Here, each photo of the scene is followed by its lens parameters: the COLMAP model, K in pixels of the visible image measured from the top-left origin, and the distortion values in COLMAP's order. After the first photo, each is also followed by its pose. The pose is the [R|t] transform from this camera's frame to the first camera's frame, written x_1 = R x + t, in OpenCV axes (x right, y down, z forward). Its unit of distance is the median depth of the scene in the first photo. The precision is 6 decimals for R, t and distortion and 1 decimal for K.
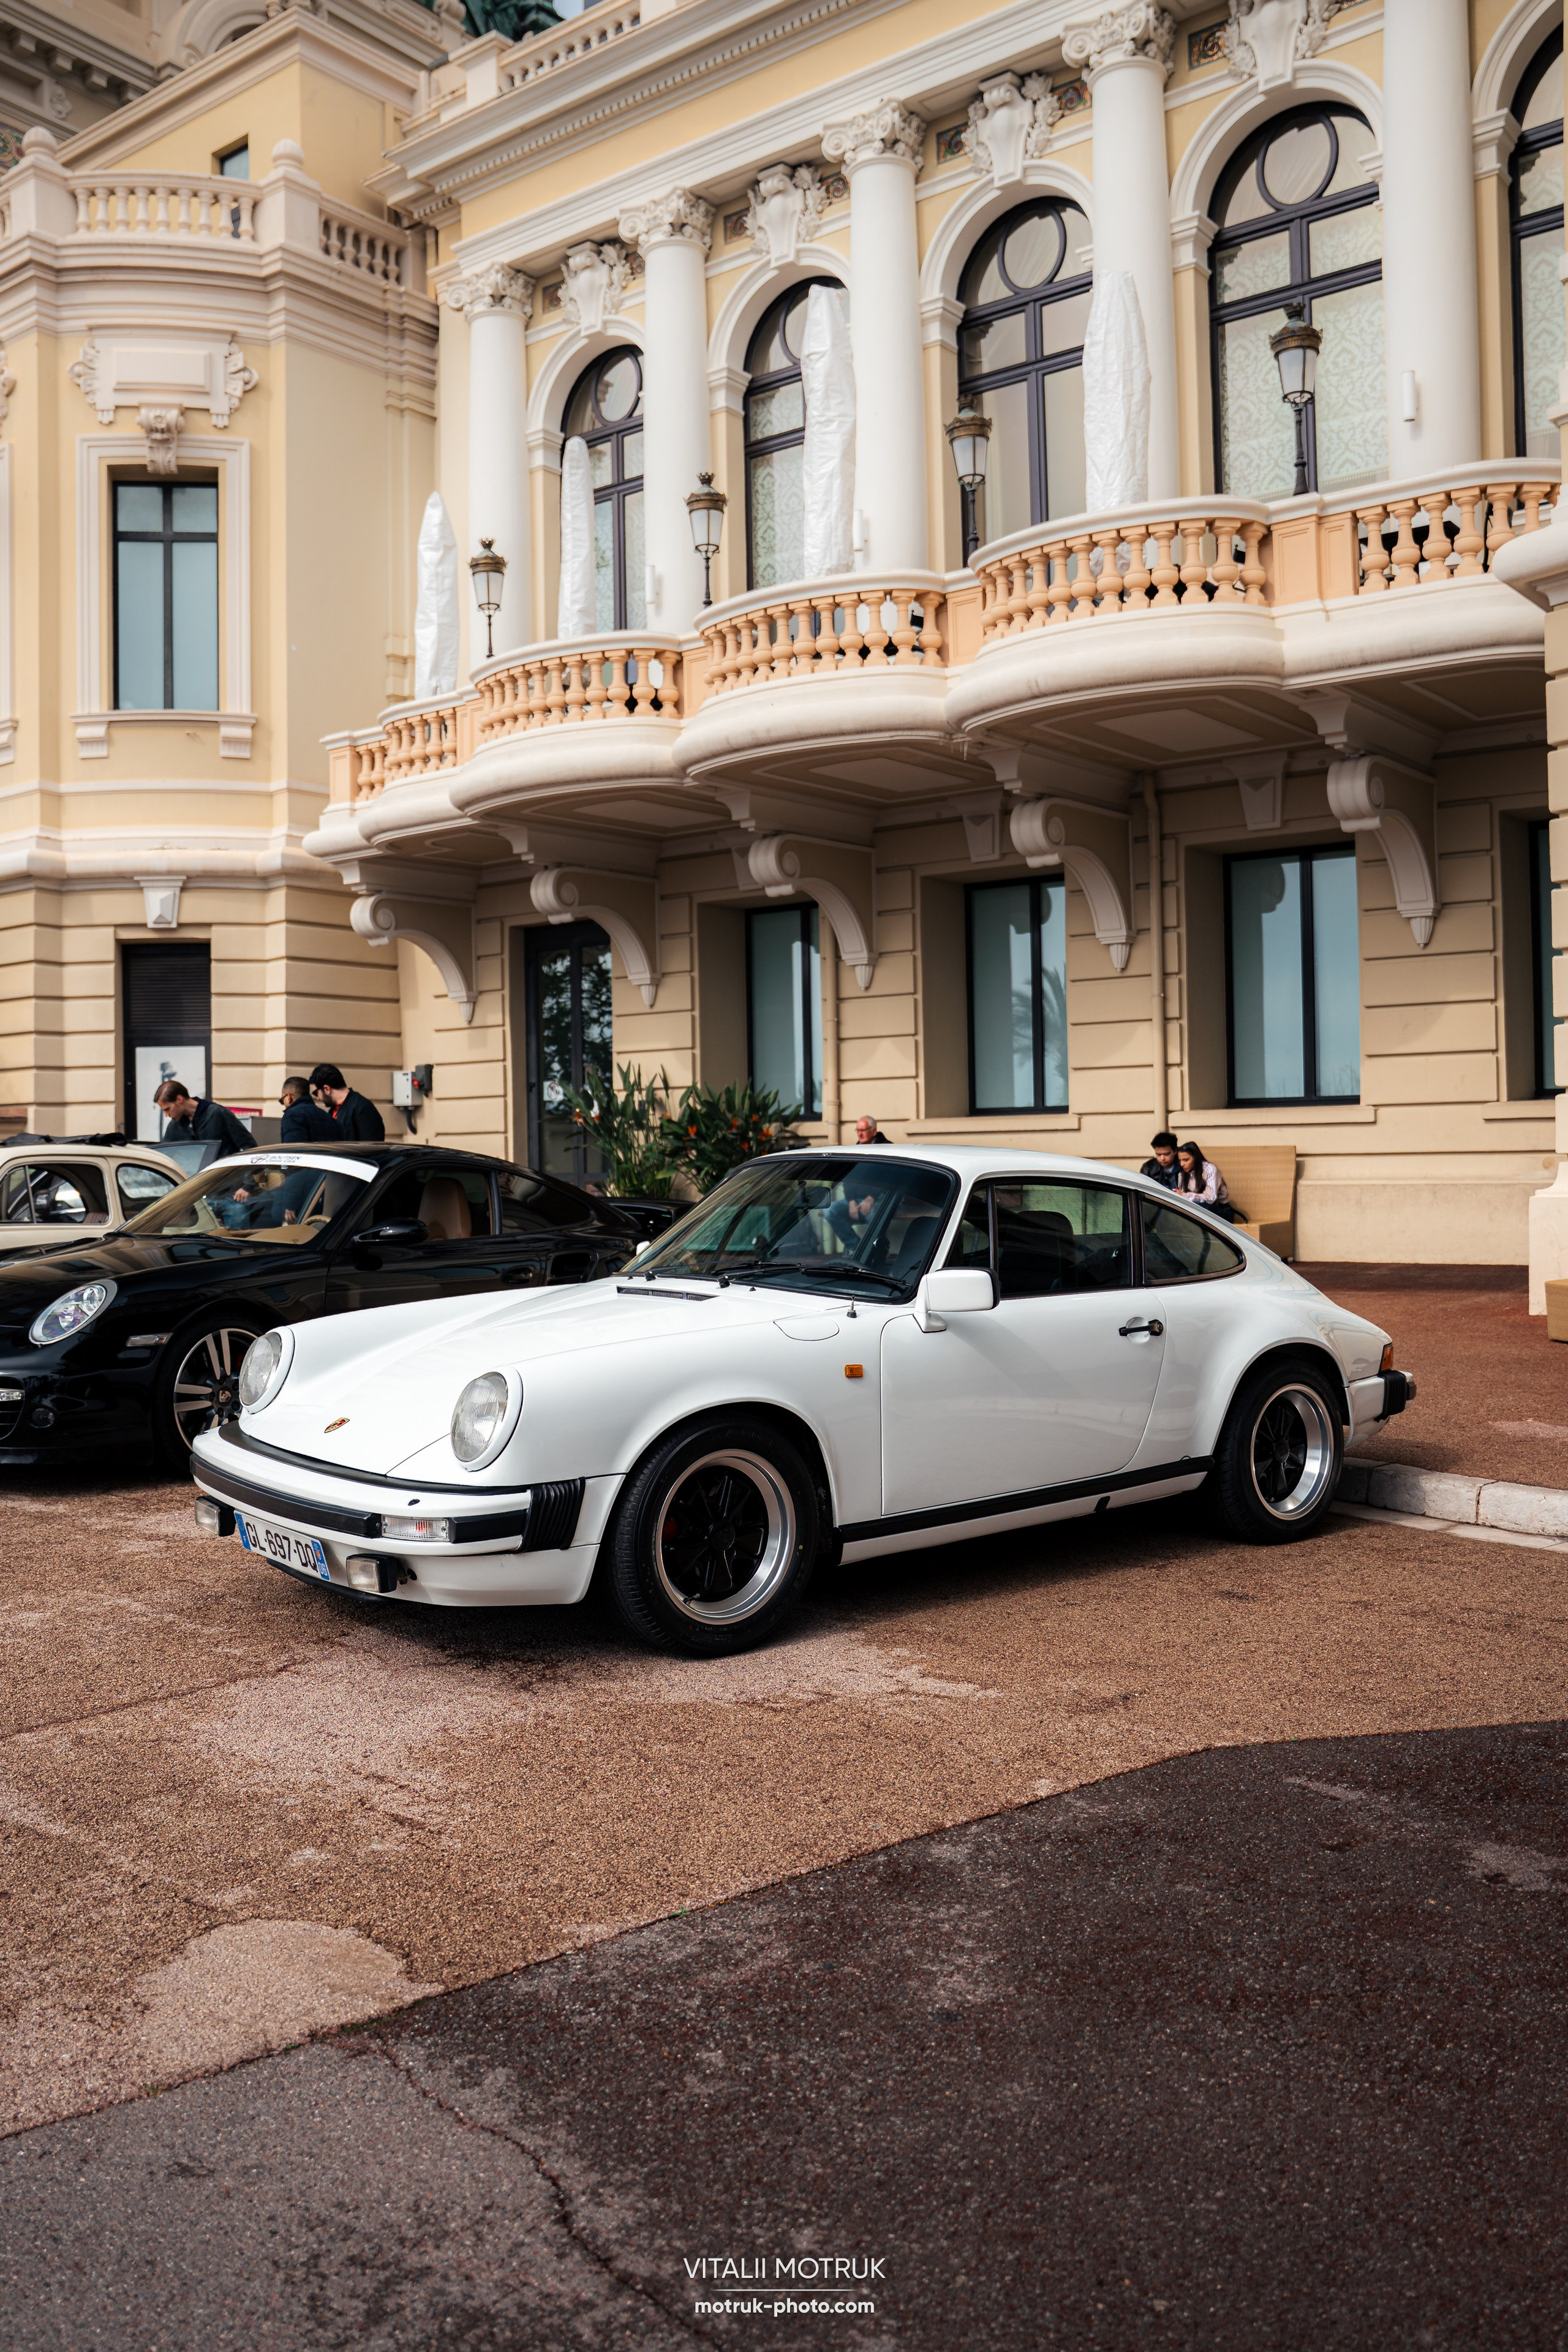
lens RADIAL K [[1999.2, 0, 749.7], [0, 1999.2, 1184.0], [0, 0, 1]] dist [-0.148073, 0.160911]
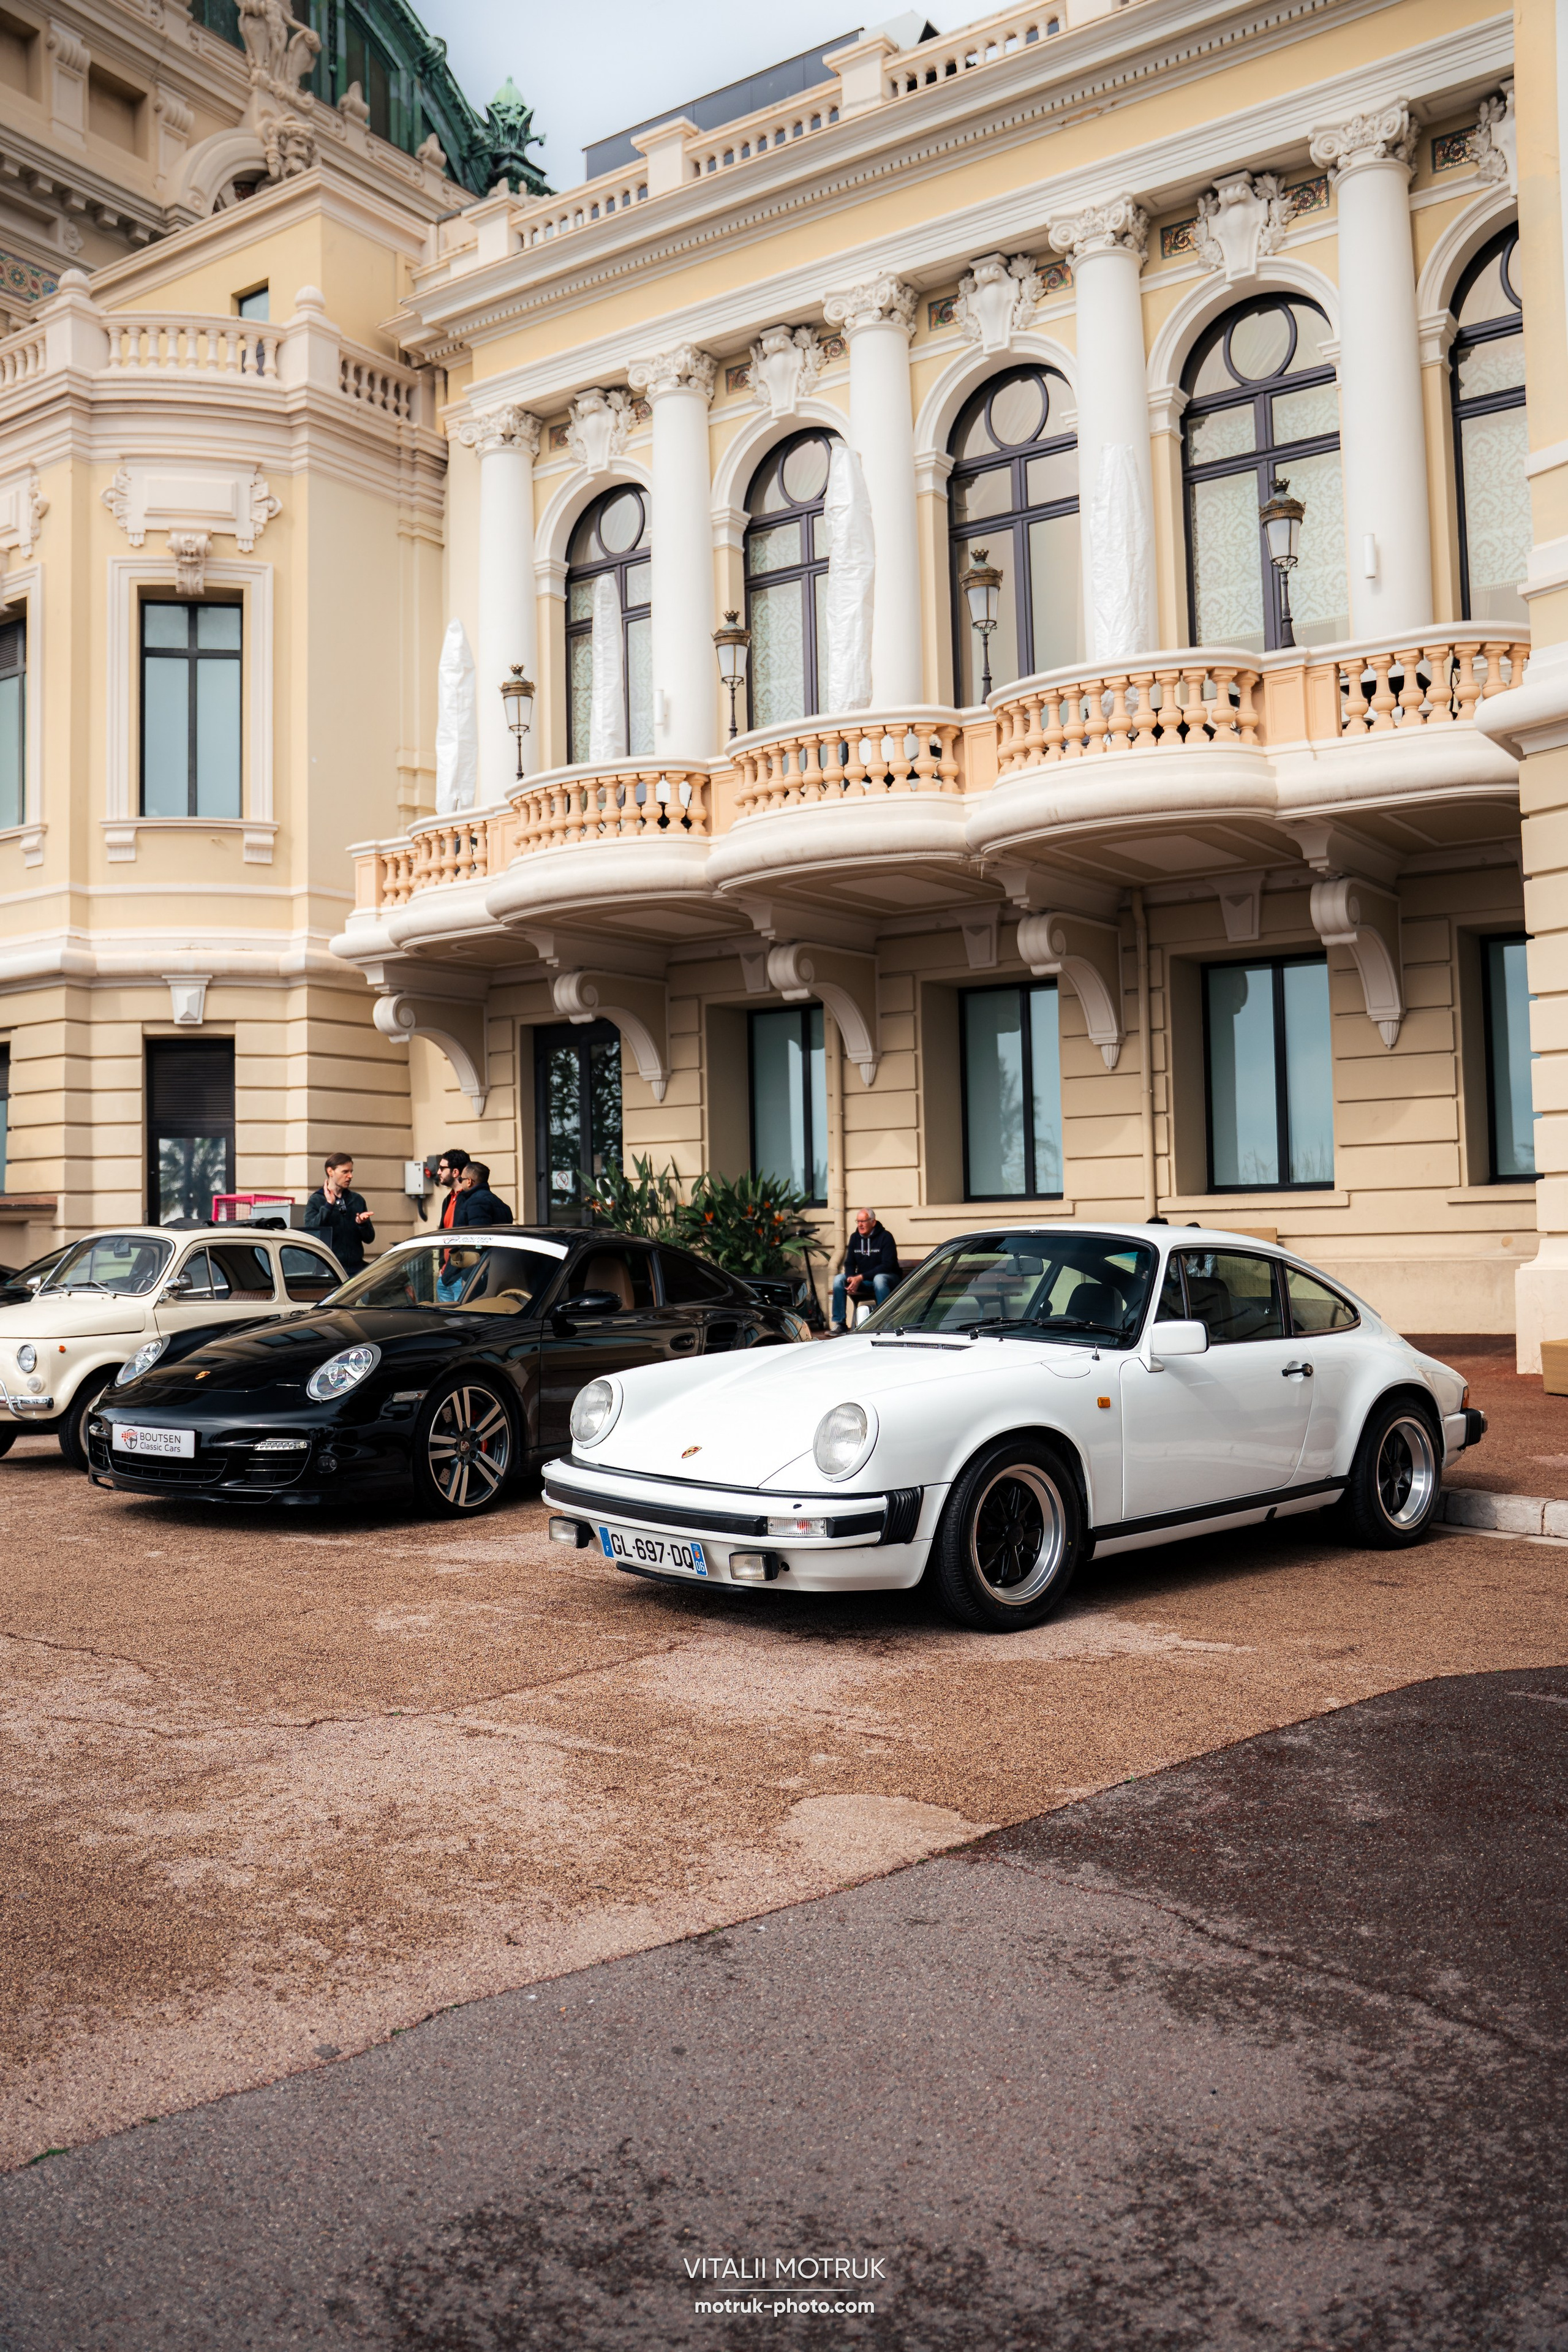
lens RADIAL K [[1973.2, 0, 784.0], [0, 1973.2, 1176.0], [0, 0, 1]] dist [-0.139547, 0.160658]
pose [[0.997733, -0.001696, 0.067270, -0.055937], [0.004969, 0.998810, -0.048521, 0.002604], [-0.067107, 0.048745, 0.996554, -0.053191]]
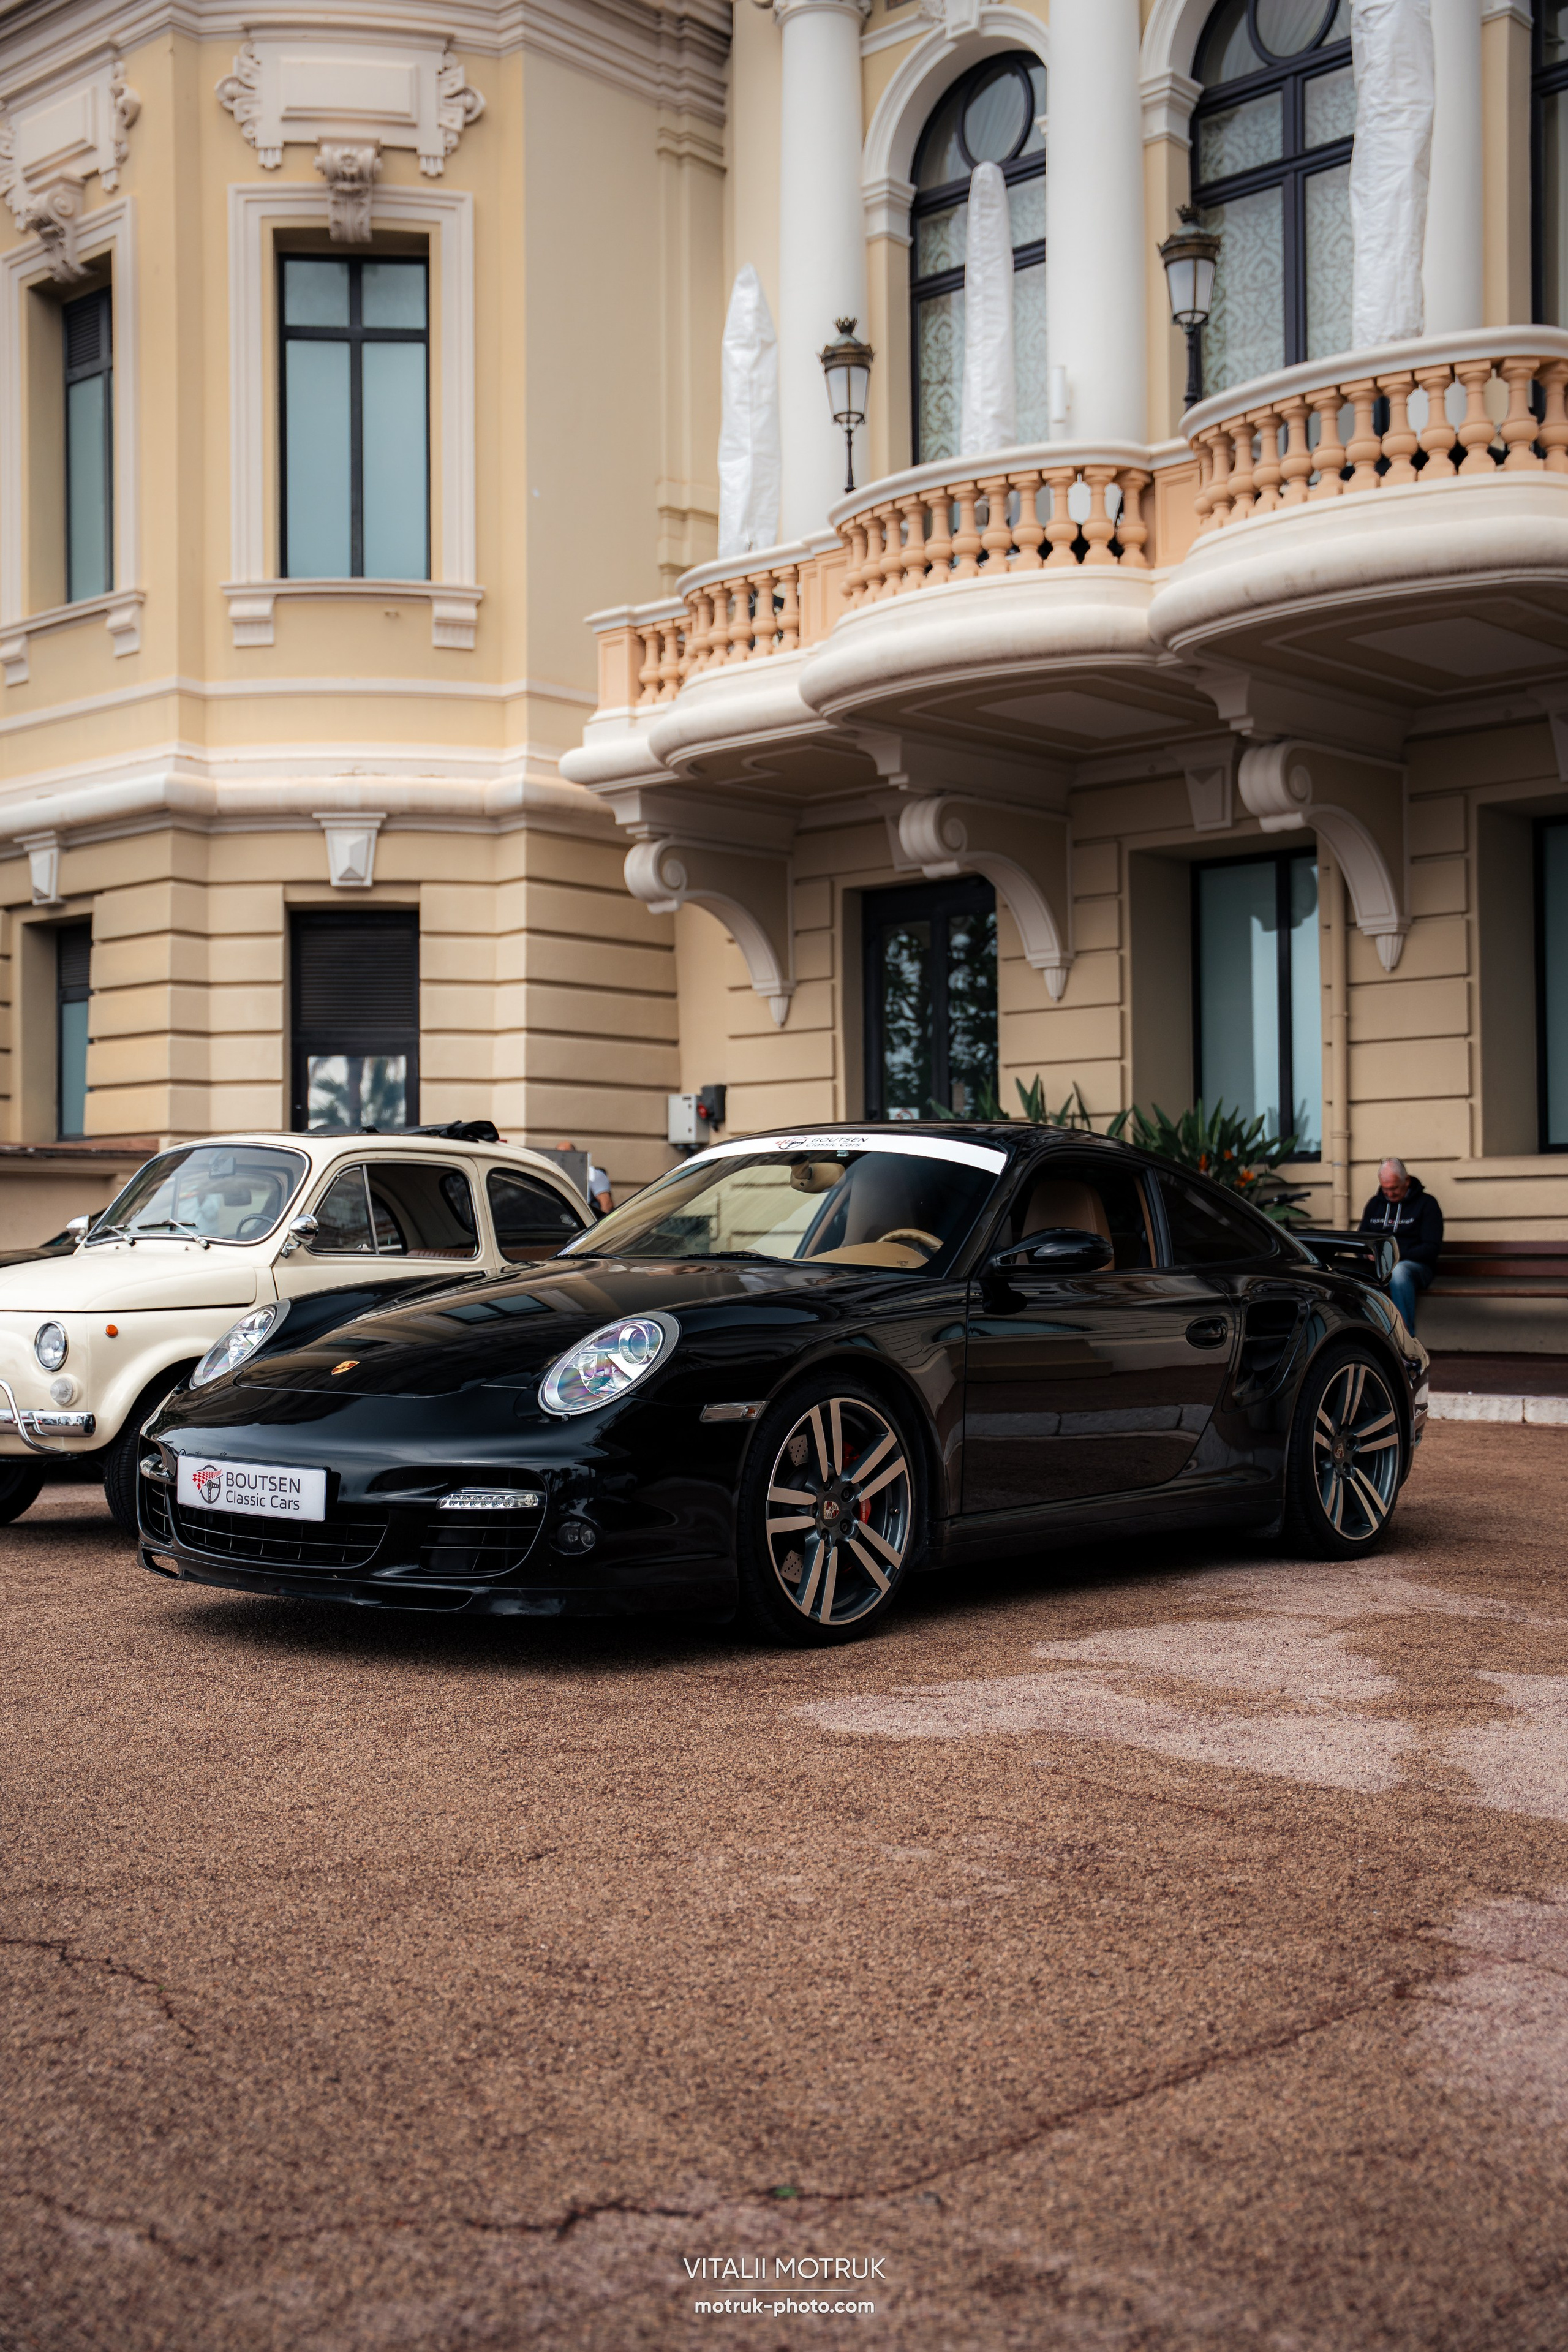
lens RADIAL K [[2678.2, 0, 797.2], [0, 2678.2, 1183.2], [0, 0, 1]] dist [-0.024771, 0.225238]
pose [[0.997699, 0.007230, -0.067413, -0.078543], [-0.009957, 0.999142, -0.040208, 0.014310], [0.067064, 0.040787, 0.996915, 0.062723]]
